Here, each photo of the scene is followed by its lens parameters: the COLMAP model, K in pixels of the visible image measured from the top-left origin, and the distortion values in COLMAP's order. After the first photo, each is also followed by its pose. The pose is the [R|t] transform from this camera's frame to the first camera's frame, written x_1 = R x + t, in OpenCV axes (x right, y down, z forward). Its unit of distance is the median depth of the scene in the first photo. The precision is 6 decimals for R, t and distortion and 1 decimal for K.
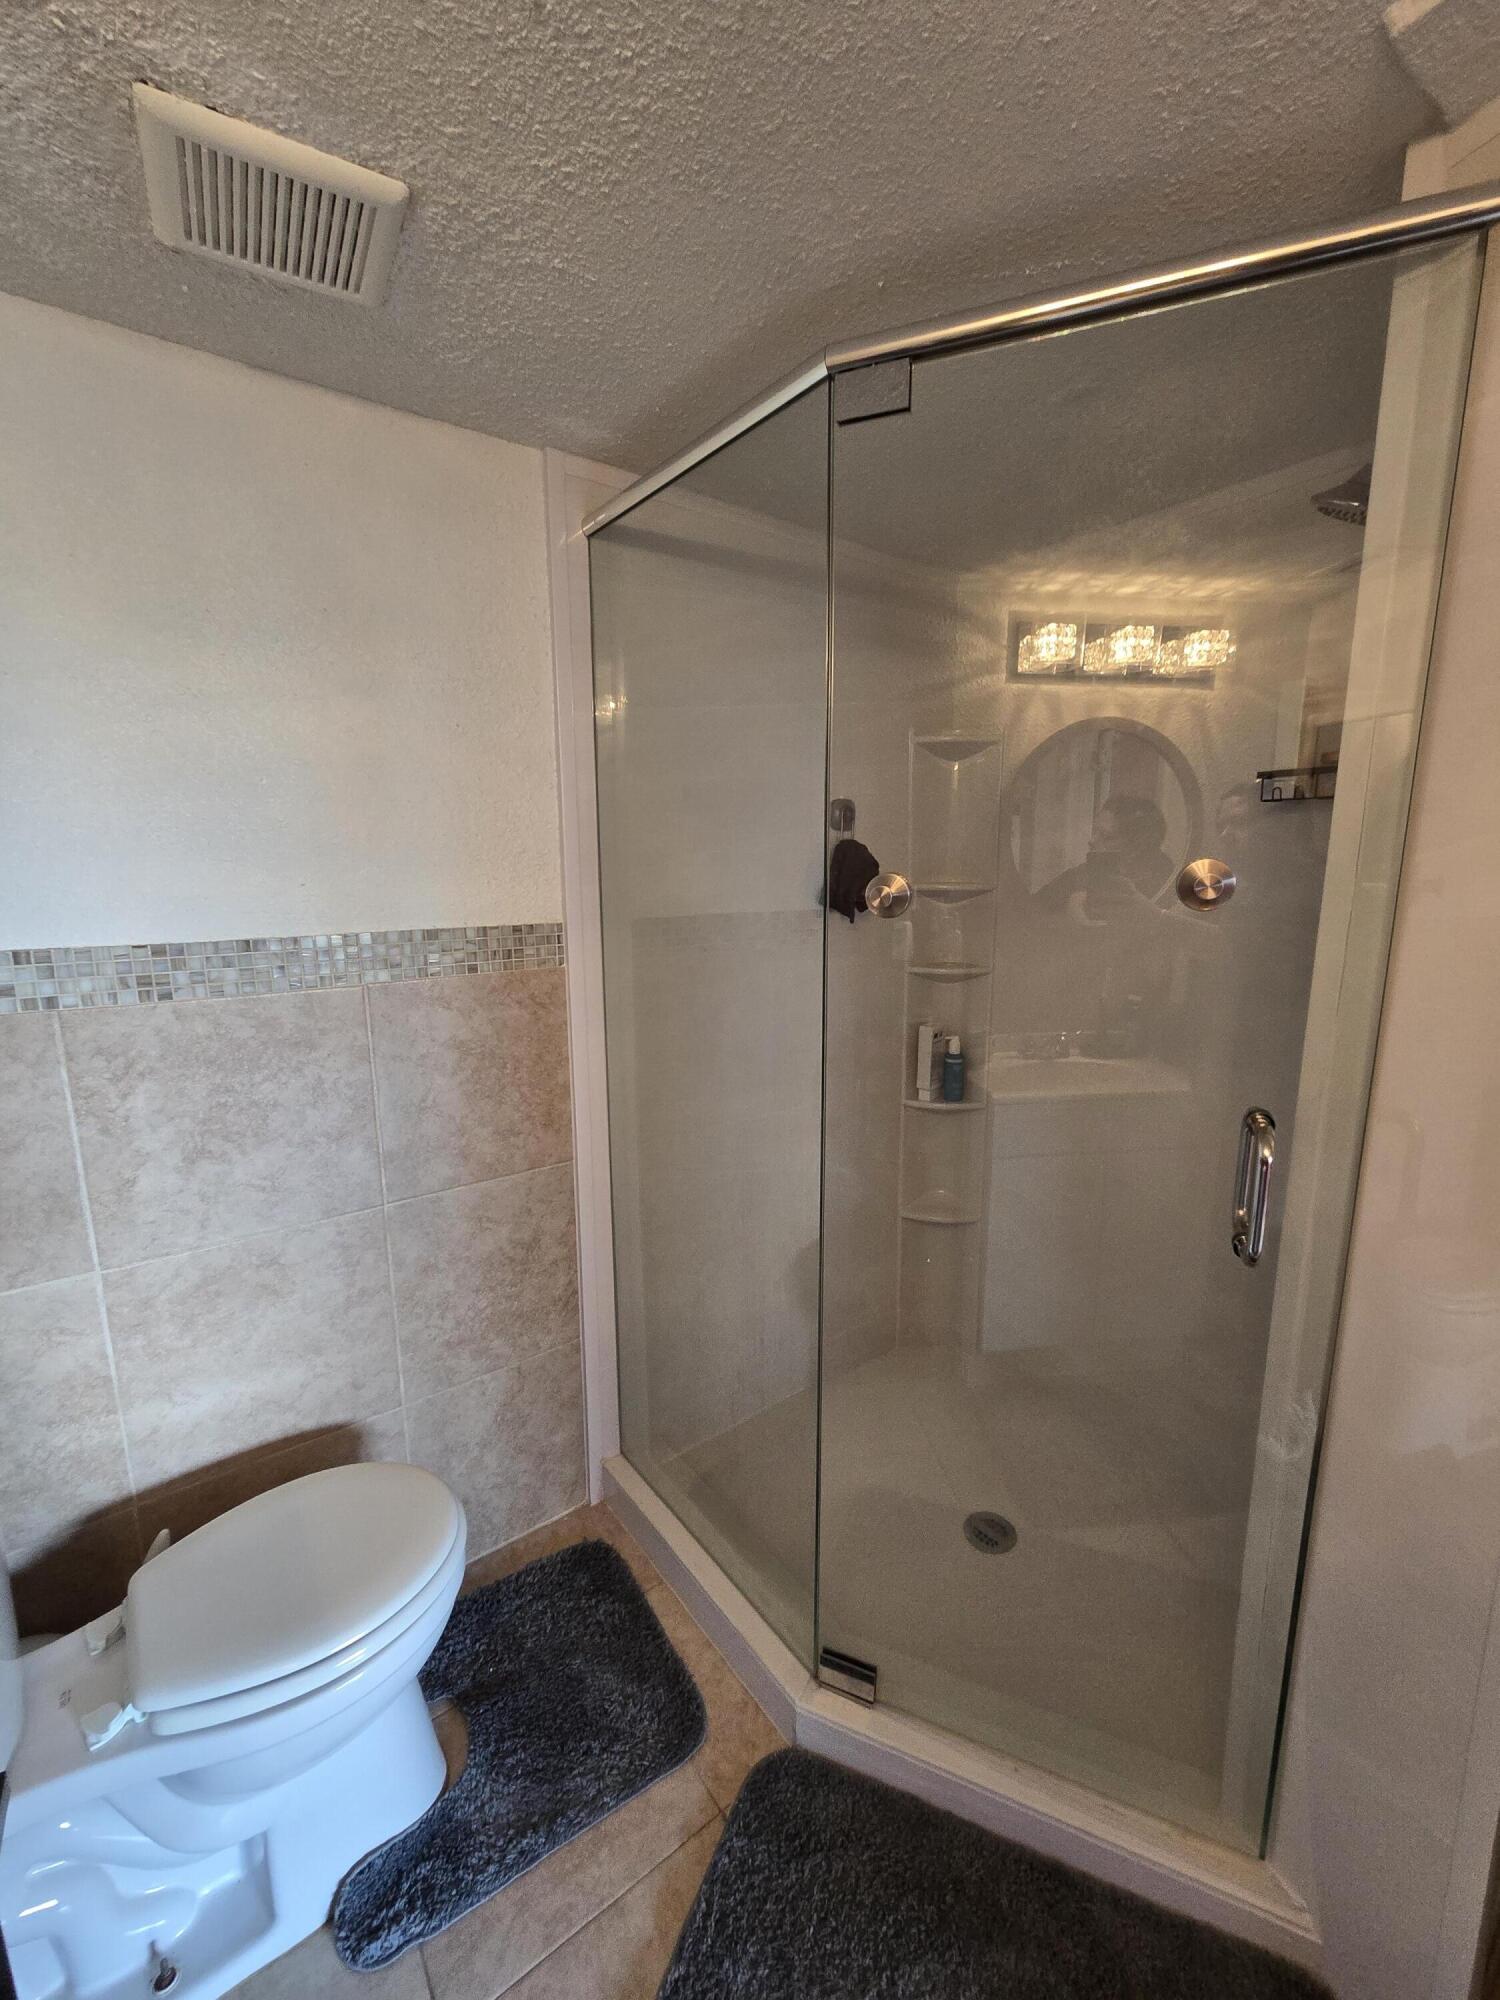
lens RADIAL K [[818.5, 0, 764.8], [0, 818.5, 1008.3], [0, 0, 1]] dist [-0.003759, 0.001423]
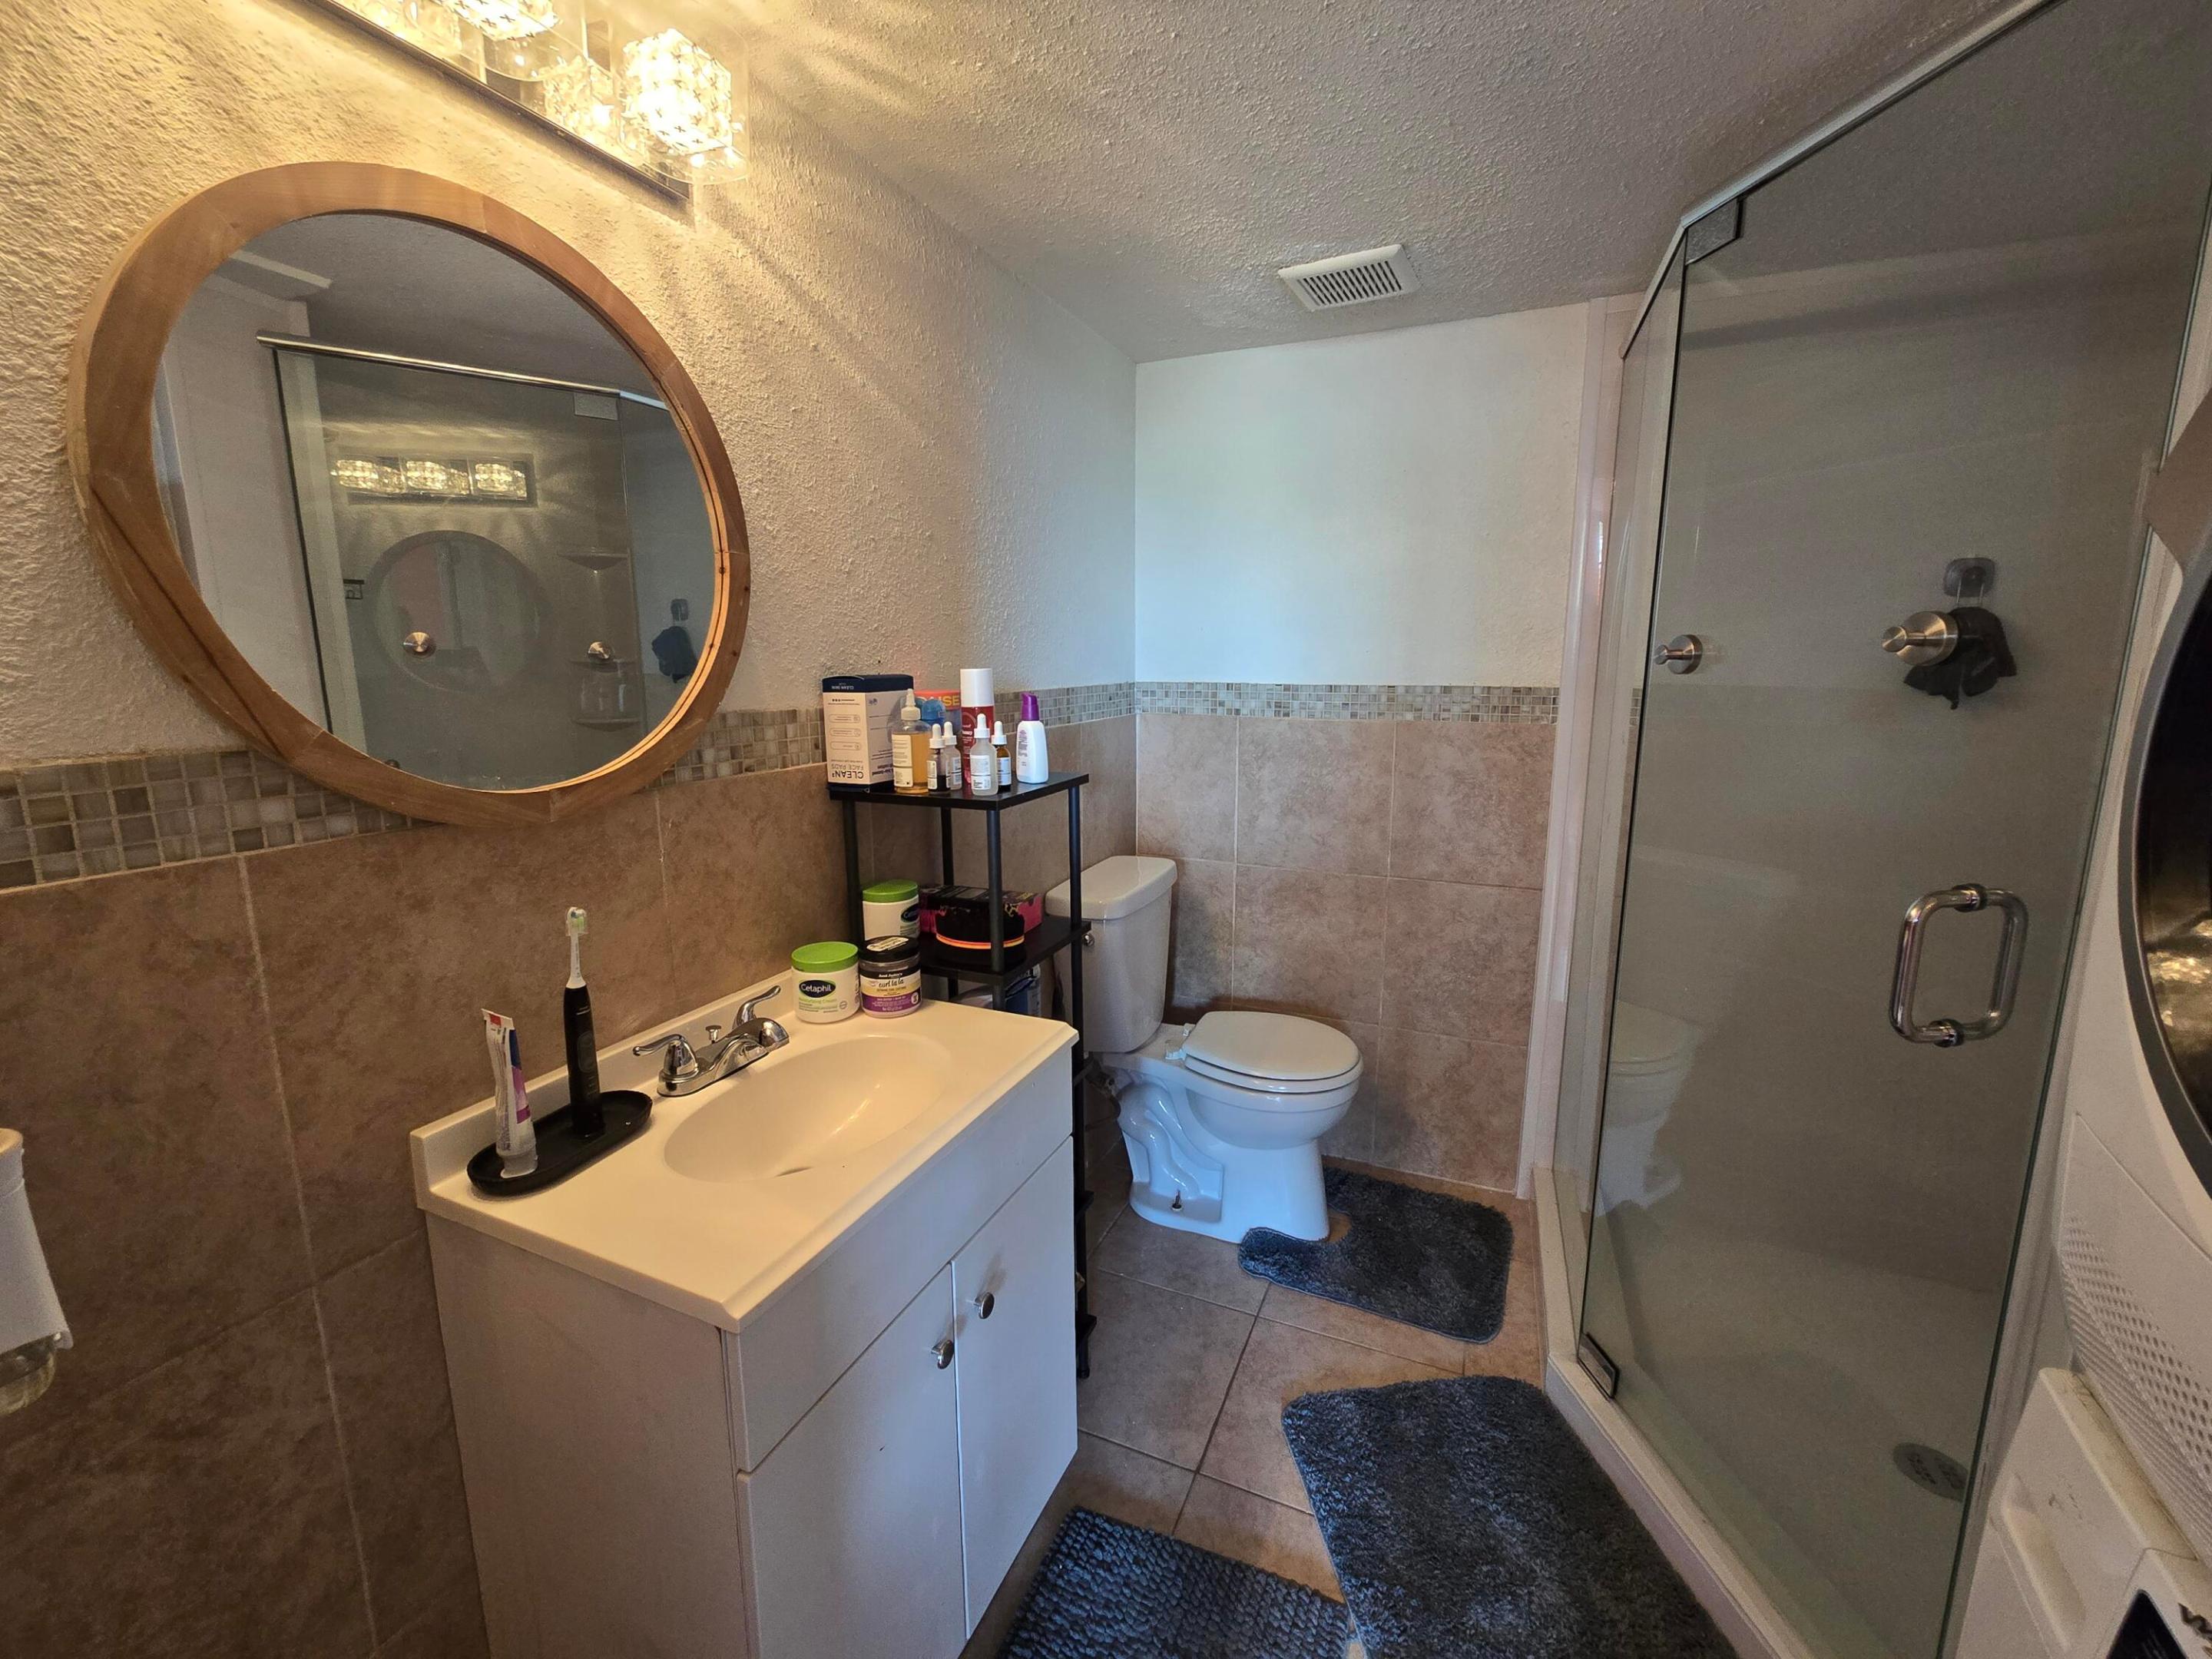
lens RADIAL K [[905.2, 0, 1115.7], [0, 905.2, 811.2], [0, 0, 1]] dist [-0.003759, 0.001423]
pose [[0.499184, 0.147315, -0.853882, 0.686241], [-0.159781, 0.984192, 0.076388, 0.089152], [0.851637, 0.098303, 0.514831, -0.250285]]
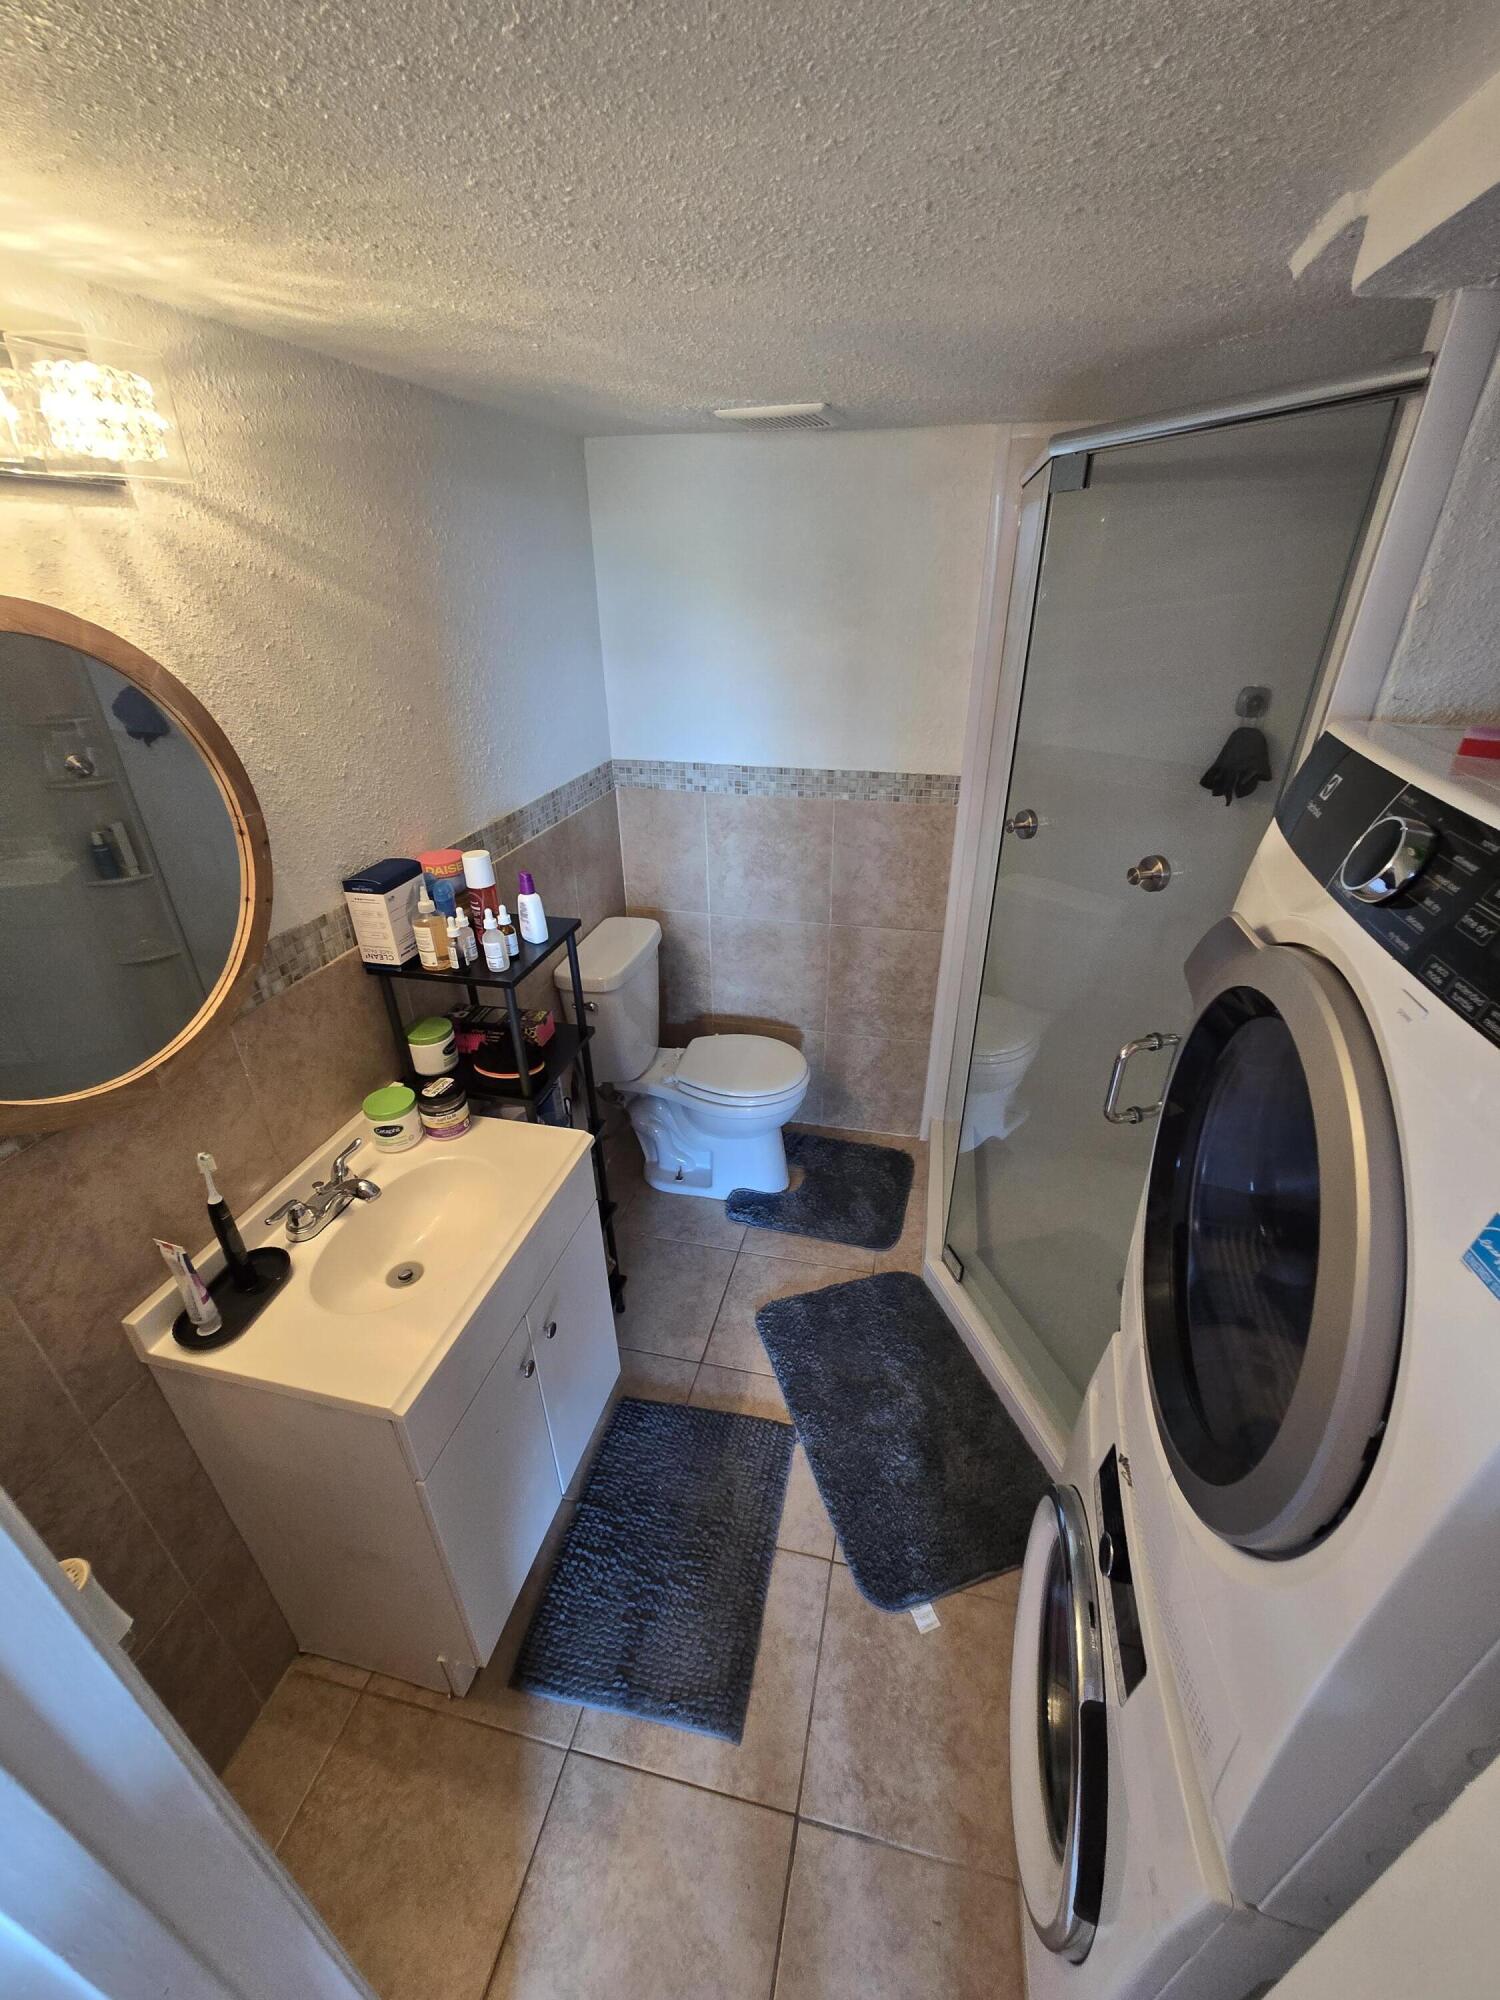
lens RADIAL K [[818.5, 0, 765.8], [0, 818.5, 1011.5], [0, 0, 1]] dist [-0.003759, 0.001423]
pose [[0.651712, 0.362349, -0.666314, 0.777020], [-0.139164, 0.920714, 0.364581, -0.238387], [0.745590, -0.144875, 0.650466, -0.331954]]
